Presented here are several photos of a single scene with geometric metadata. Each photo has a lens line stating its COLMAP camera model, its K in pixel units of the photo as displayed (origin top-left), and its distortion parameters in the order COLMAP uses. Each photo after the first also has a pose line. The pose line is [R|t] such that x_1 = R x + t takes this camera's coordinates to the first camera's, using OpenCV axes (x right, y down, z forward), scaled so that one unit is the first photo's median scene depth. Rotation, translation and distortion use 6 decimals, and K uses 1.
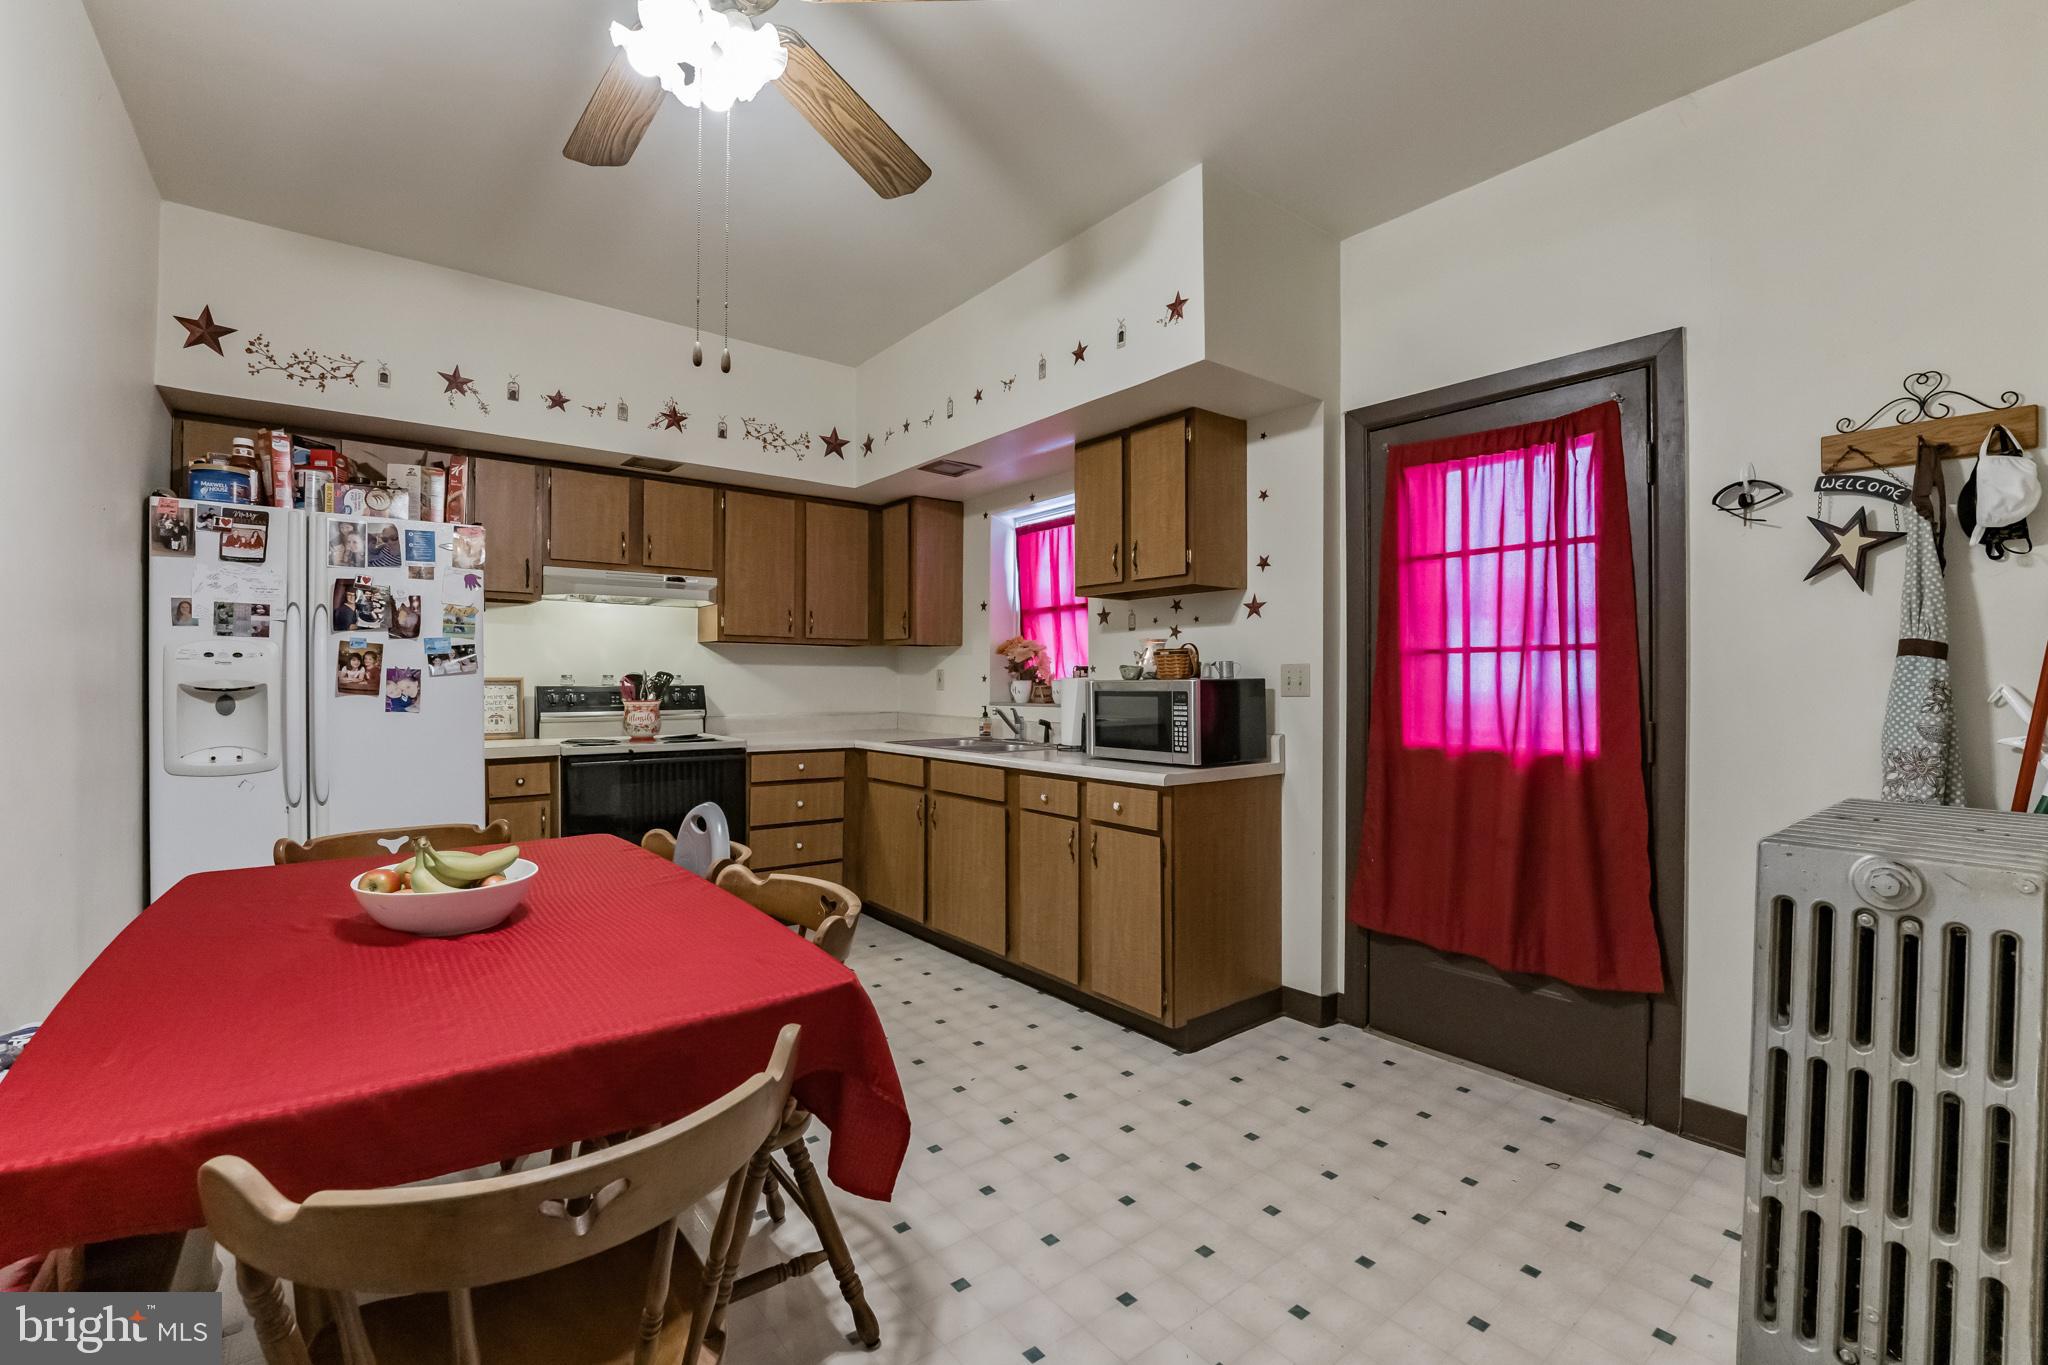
lens RADIAL K [[864.1, 0, 1028.2], [0, 864.1, 678.3], [0, 0, 1]] dist [-0.026136, 0.000482]
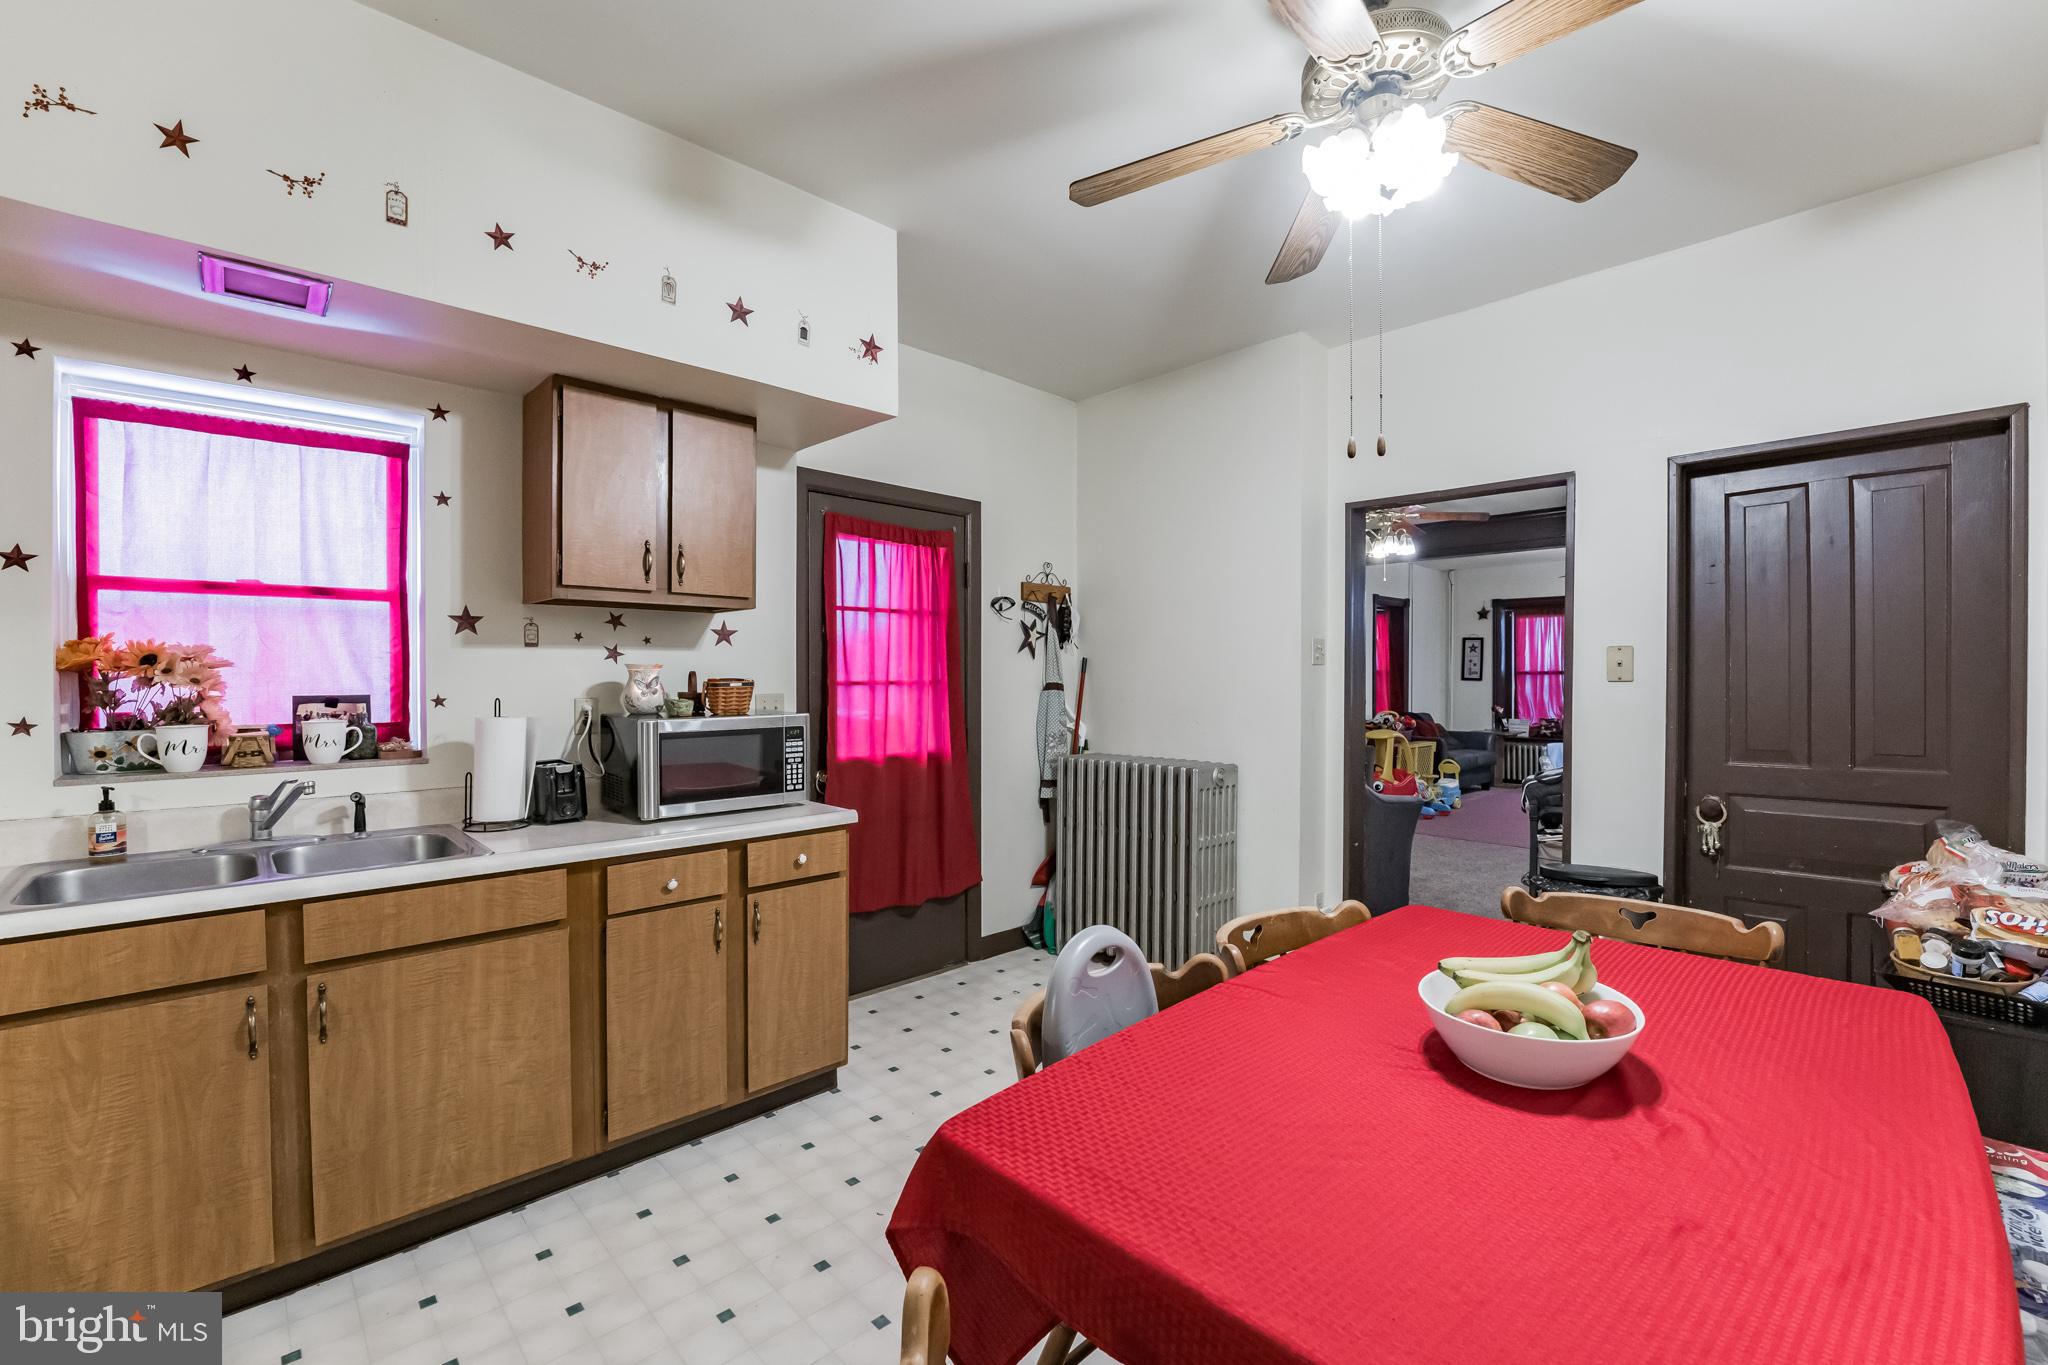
lens RADIAL K [[861.4, 0, 990.4], [0, 861.4, 685.7], [0, 0, 1]] dist [-0.022756, 0.000347]
pose [[-0.071767, -0.011755, 0.997352, -0.776441], [-0.003670, 0.999927, 0.011521, -0.041179], [-0.997415, -0.002834, -0.071805, 0.846782]]
